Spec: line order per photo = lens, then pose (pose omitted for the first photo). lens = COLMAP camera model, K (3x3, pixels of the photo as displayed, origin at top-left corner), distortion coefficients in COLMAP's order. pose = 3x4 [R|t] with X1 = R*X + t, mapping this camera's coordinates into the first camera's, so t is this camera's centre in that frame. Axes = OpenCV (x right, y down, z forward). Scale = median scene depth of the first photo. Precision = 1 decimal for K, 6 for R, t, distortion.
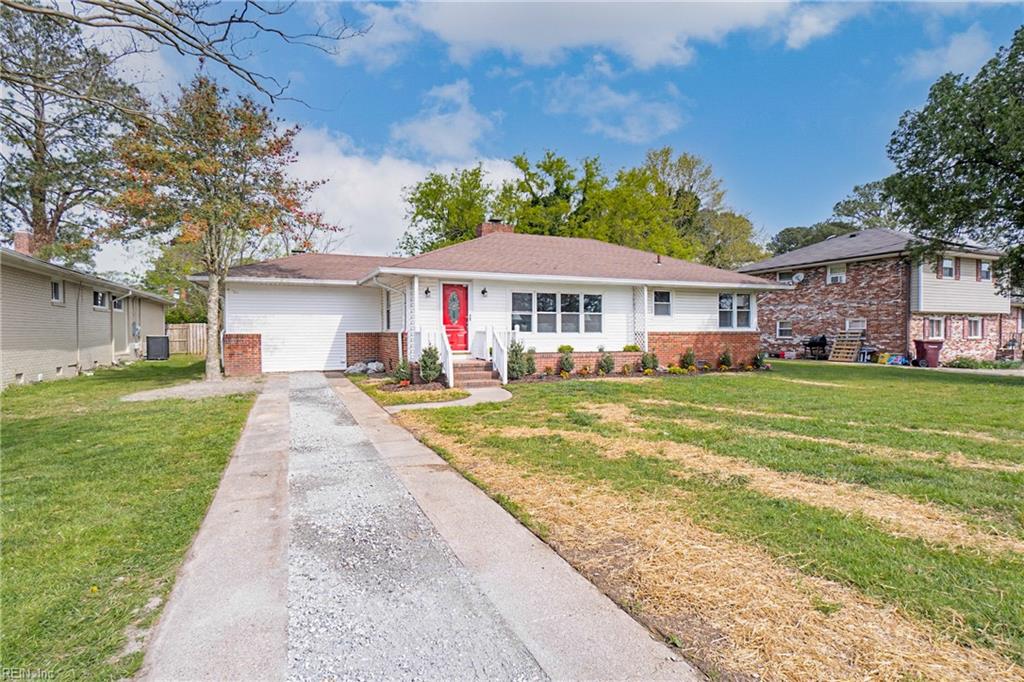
lens RADIAL K [[481.5, 0, 509.0], [0, 481.5, 343.9], [0, 0, 1]] dist [-0.001152, 0.000398]
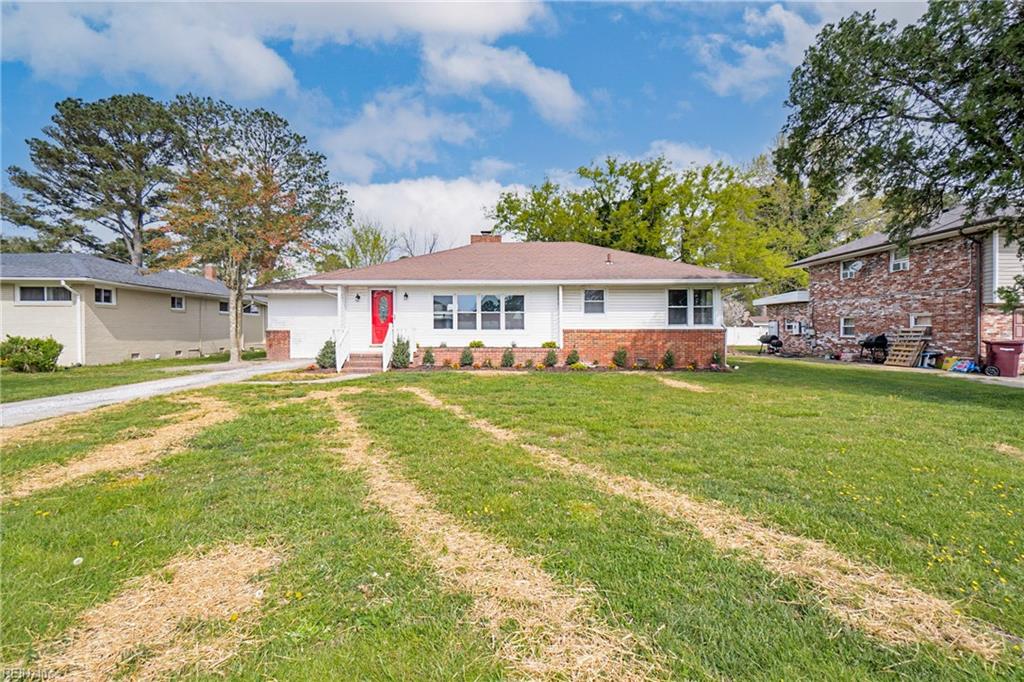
lens RADIAL K [[437.8, 0, 511.5], [0, 437.8, 337.3], [0, 0, 1]] dist [-0.002003, -0.000357]
pose [[0.924690, 0.008414, -0.380629, 0.472360], [-0.011243, 0.999923, -0.005209, -0.001353], [0.380556, 0.009097, 0.924713, 0.070807]]
